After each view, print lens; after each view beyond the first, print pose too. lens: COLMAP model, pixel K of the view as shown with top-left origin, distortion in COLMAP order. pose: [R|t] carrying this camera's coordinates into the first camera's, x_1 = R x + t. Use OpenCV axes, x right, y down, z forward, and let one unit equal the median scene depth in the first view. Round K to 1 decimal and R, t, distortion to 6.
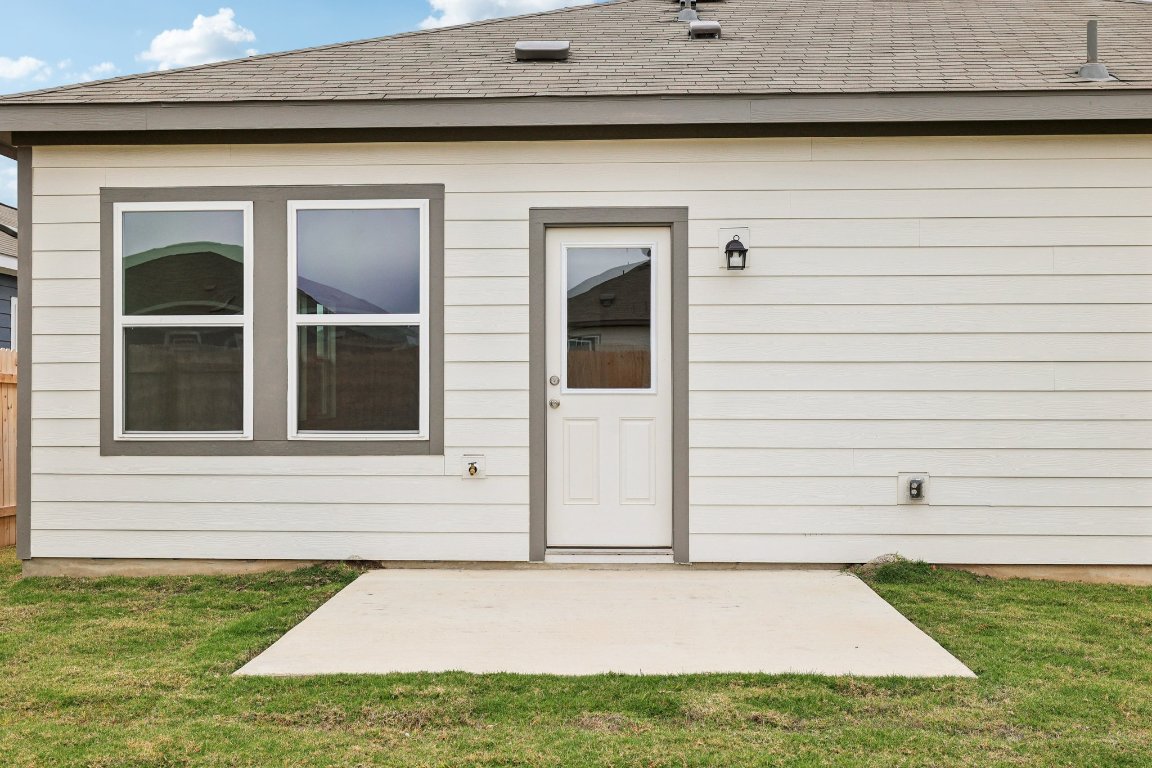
lens RADIAL K [[1175.3, 0, 571.6], [0, 1175.3, 385.0], [0, 0, 1]] dist [-0.006340, 0.000000]
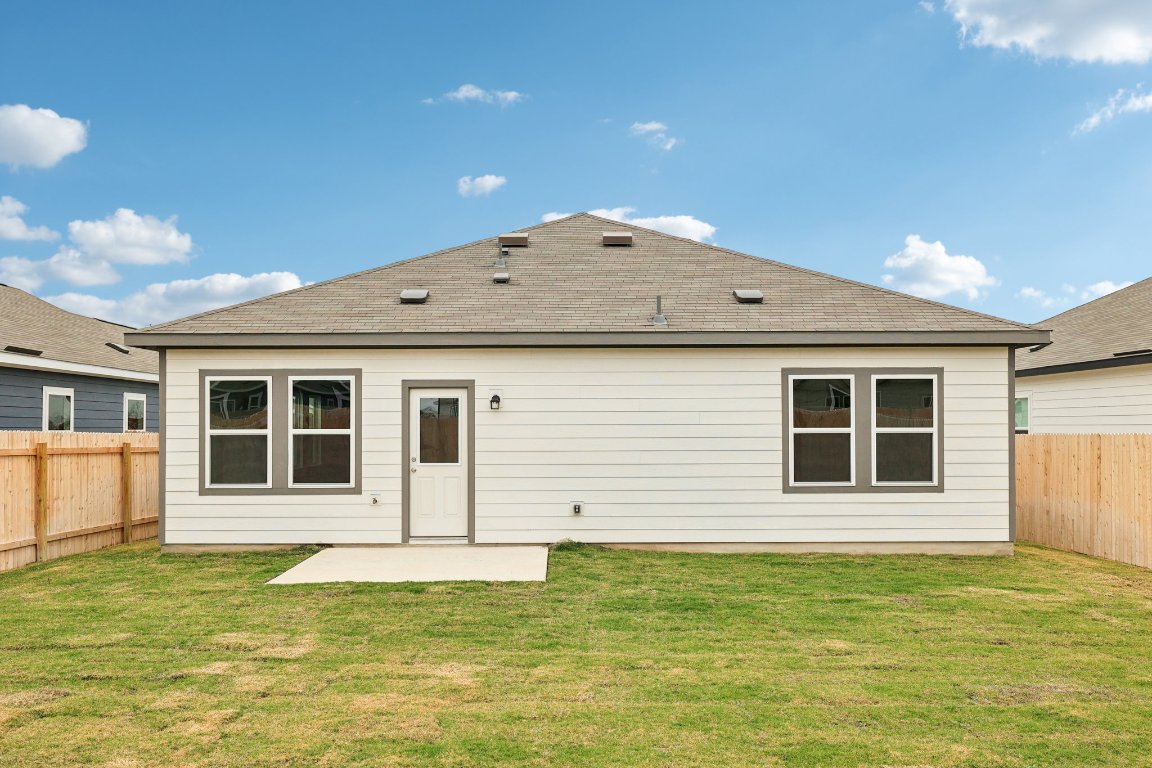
lens RADIAL K [[864.8, 0, 558.1], [0, 864.8, 417.6], [0, 0, 1]] dist [-0.014445, -0.001618]
pose [[0.998395, -0.001025, 0.056622, 0.162306], [0.001517, 0.999961, -0.008650, -0.067542], [-0.056611, 0.008722, 0.998358, -0.607087]]
